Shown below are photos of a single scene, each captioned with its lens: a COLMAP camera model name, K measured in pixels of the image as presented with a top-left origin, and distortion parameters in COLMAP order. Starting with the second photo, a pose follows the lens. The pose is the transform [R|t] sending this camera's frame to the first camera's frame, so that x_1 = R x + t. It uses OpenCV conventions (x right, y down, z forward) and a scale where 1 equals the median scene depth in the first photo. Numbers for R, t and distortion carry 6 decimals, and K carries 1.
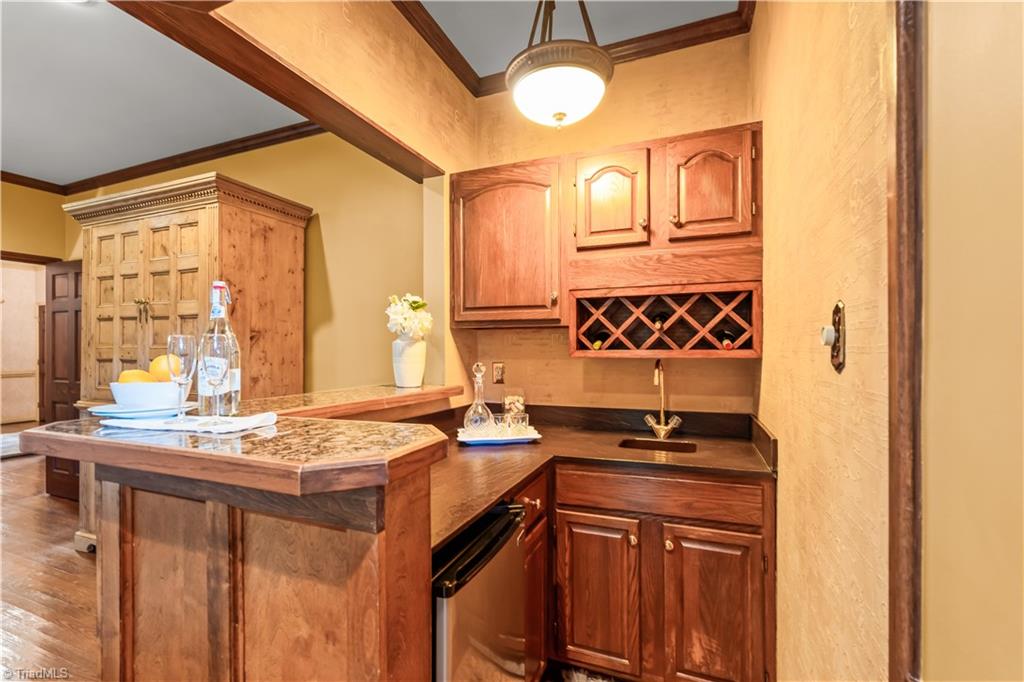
lens RADIAL K [[450.4, 0, 510.0], [0, 450.4, 347.5], [0, 0, 1]] dist [-0.002945, -0.000231]
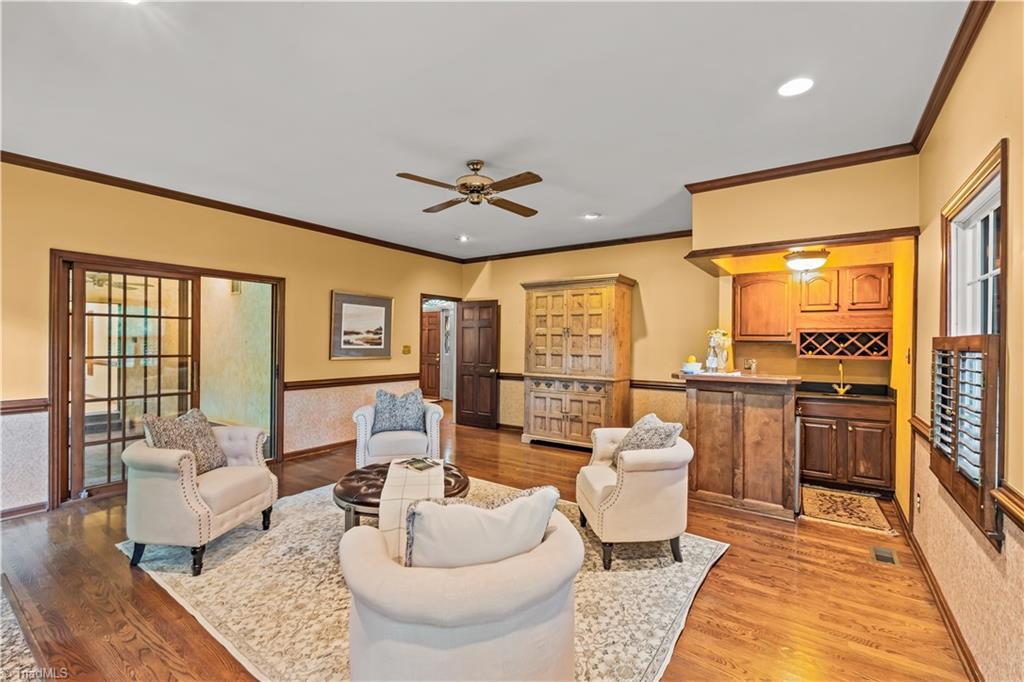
lens RADIAL K [[447.1, 0, 512.0], [0, 447.1, 341.0], [0, 0, 1]] dist [-0.000505, 0.000156]
pose [[0.975848, 0.012630, -0.218087, -0.821355], [-0.012861, 0.999917, 0.000359, -0.048766], [0.218073, 0.002455, 0.975929, -1.613095]]
